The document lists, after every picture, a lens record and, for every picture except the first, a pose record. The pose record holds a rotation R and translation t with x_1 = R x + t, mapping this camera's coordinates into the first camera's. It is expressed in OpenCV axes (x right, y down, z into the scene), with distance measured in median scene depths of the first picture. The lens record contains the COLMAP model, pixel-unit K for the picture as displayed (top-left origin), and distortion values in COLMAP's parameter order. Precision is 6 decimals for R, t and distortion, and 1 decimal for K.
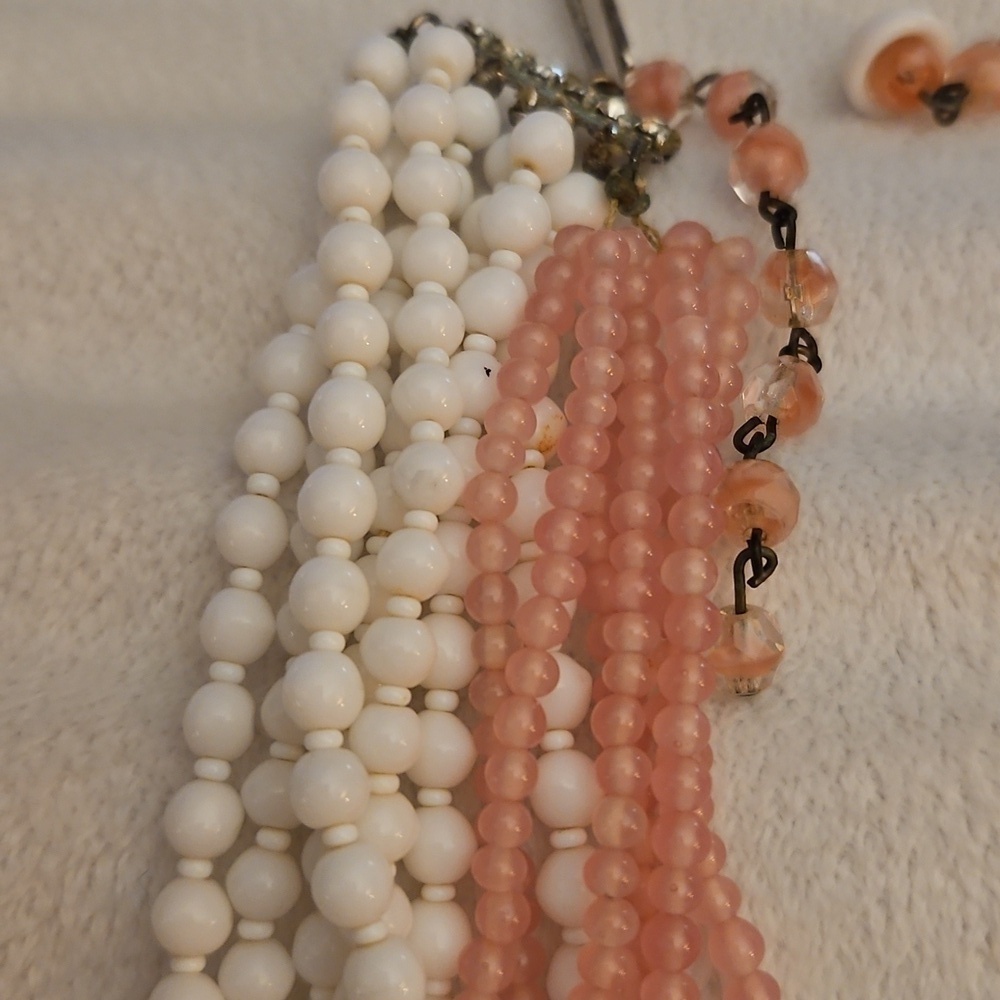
lens RADIAL K [[1544.1, 0, 500.1], [0, 1544.1, 421.3], [0, 0, 1]] dist [-0.020807, -0.045411]
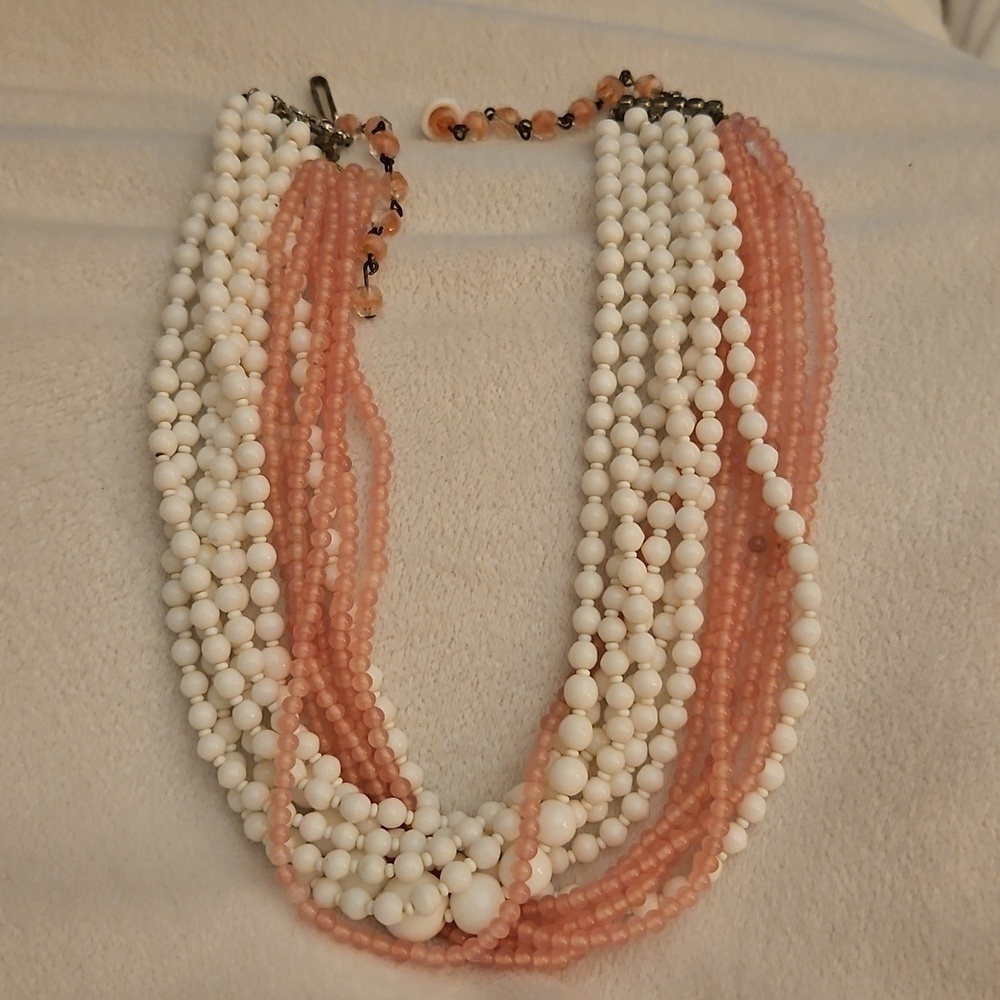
lens RADIAL K [[1544.1, 0, 500.1], [0, 1544.1, 421.3], [0, 0, 1]] dist [-0.020807, -0.045411]
pose [[0.992056, 0.011114, 0.125307, 0.047185], [0.011942, 0.983271, -0.181756, 0.837917], [-0.125231, 0.181809, 0.975327, -1.629263]]
